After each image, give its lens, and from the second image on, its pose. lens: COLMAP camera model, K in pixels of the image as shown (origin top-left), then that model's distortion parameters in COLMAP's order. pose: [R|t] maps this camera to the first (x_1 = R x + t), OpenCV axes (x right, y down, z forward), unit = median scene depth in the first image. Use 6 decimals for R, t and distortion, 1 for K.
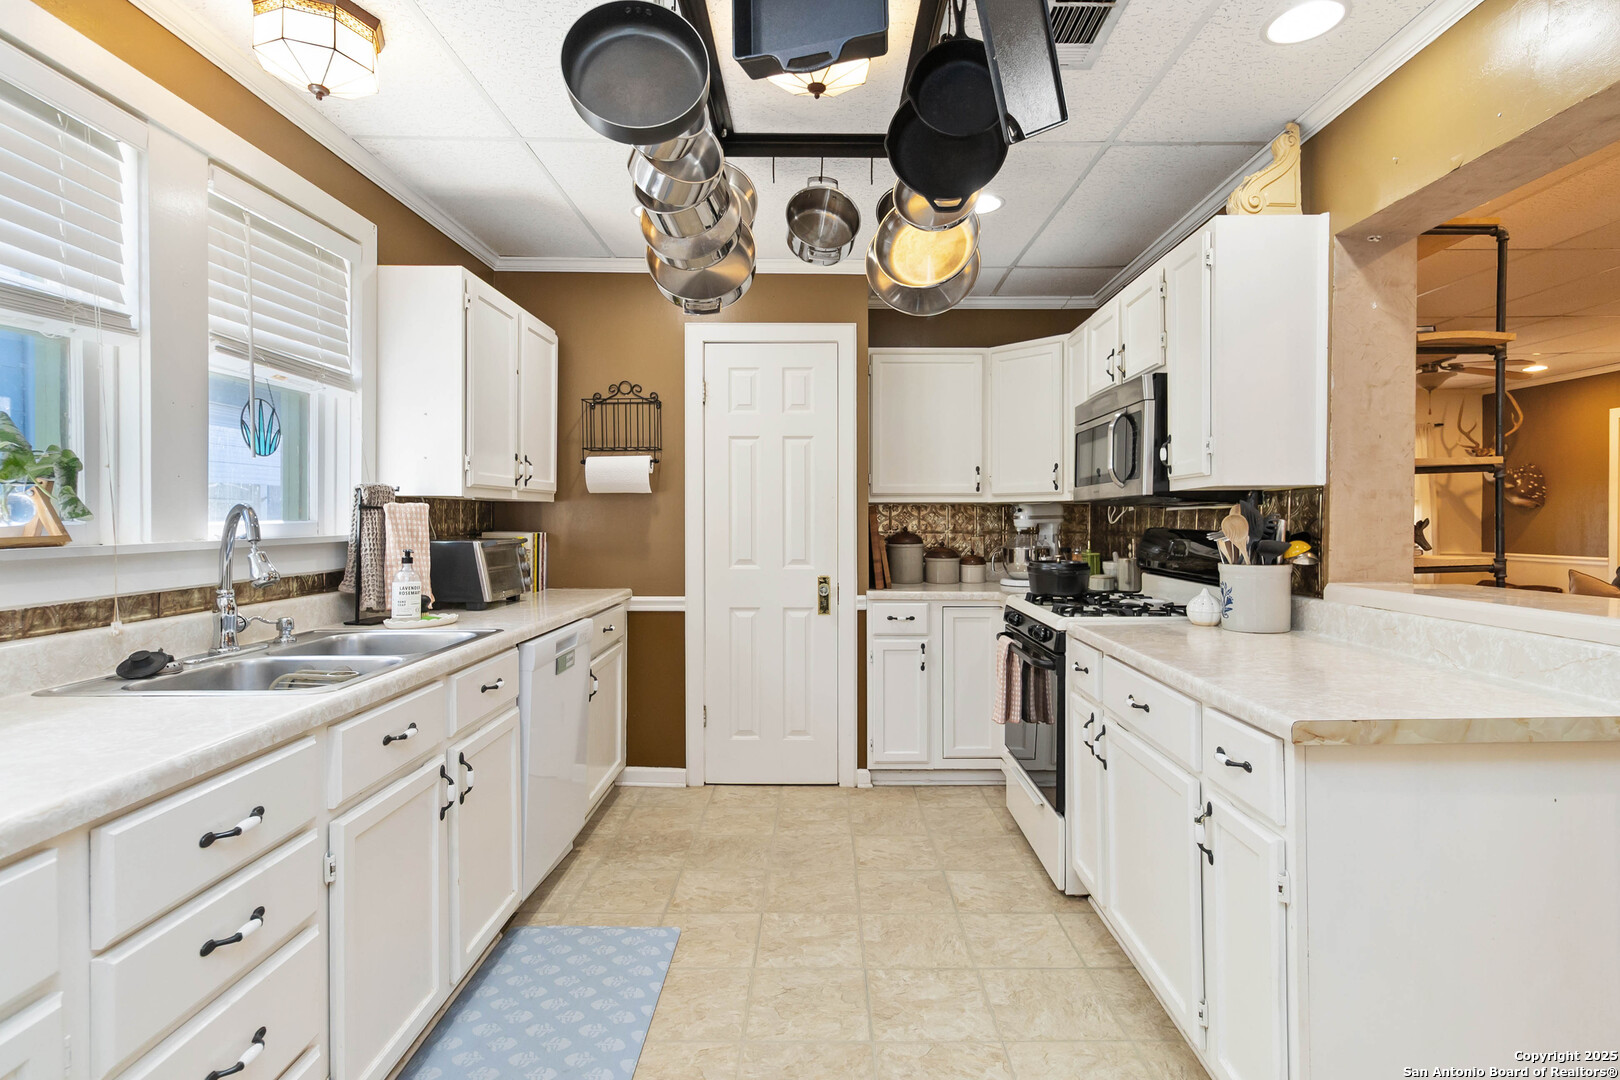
lens RADIAL K [[776.3, 0, 833.5], [0, 776.3, 525.2], [0, 0, 1]] dist [0.001321, 0.000362]
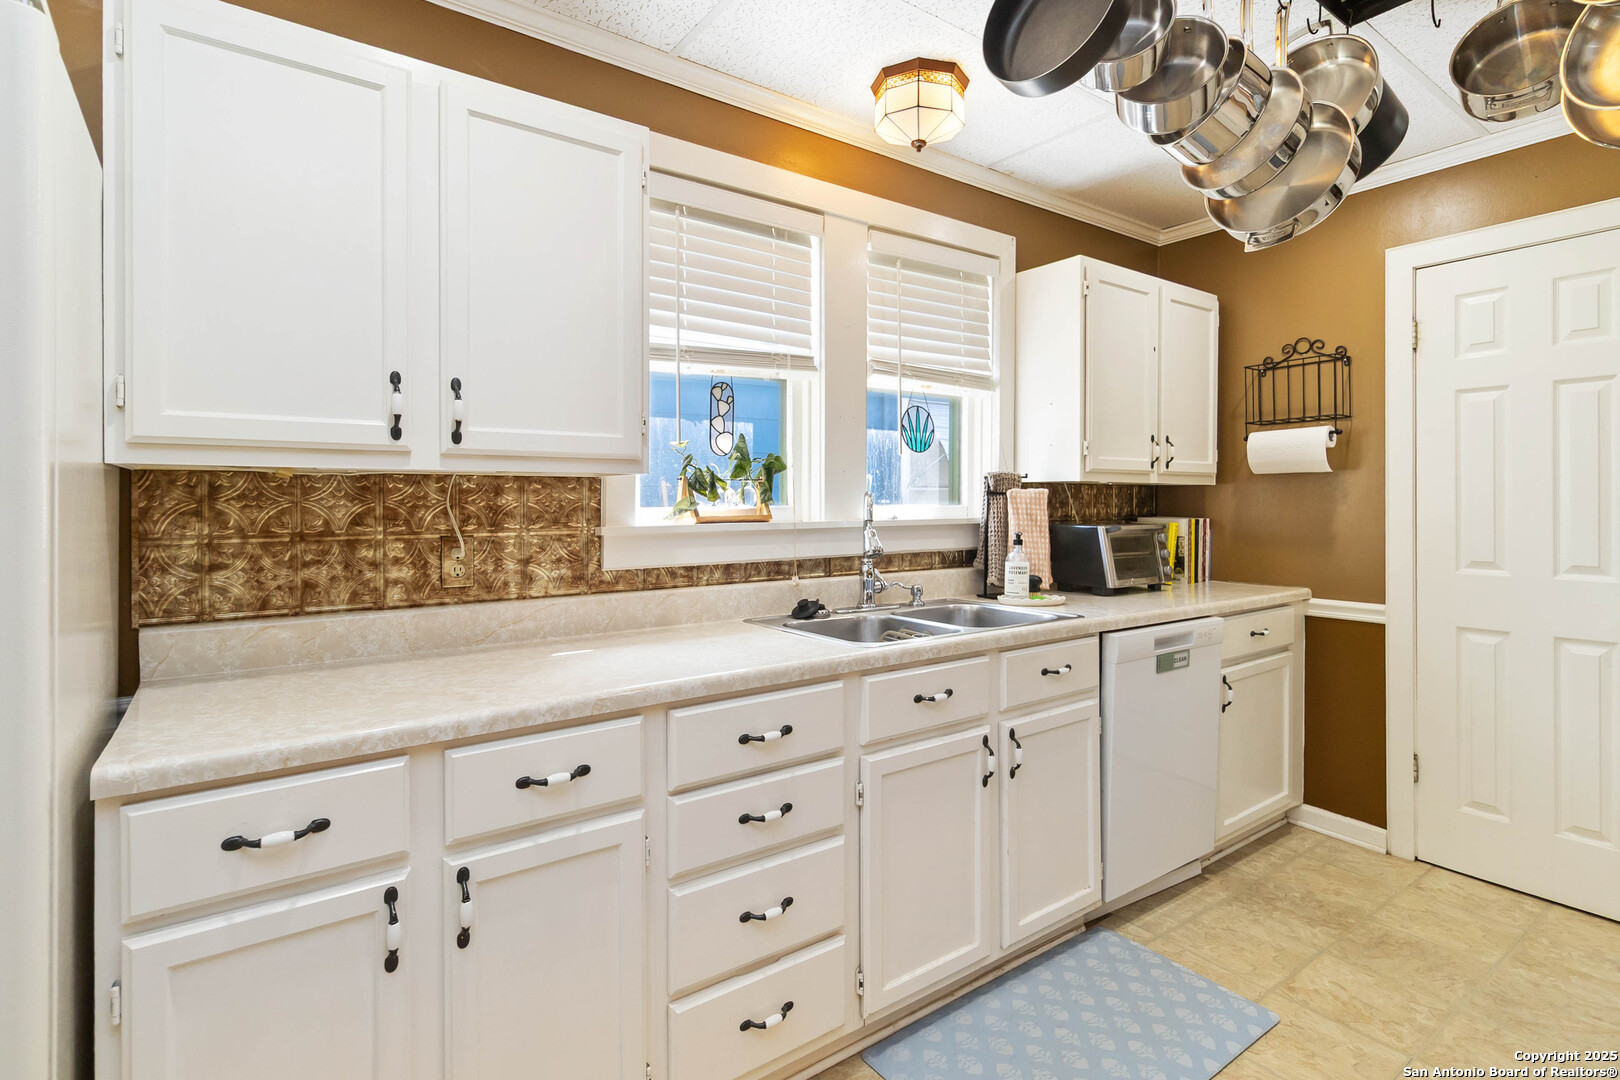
lens RADIAL K [[793.2, 0, 810.8], [0, 793.2, 501.3], [0, 0, 1]] dist [0.000122, 0.000174]
pose [[0.585347, -0.001407, -0.810782, 0.168090], [-0.007238, 0.999950, -0.006961, -0.001485], [0.810751, 0.009943, 0.585307, 0.118213]]
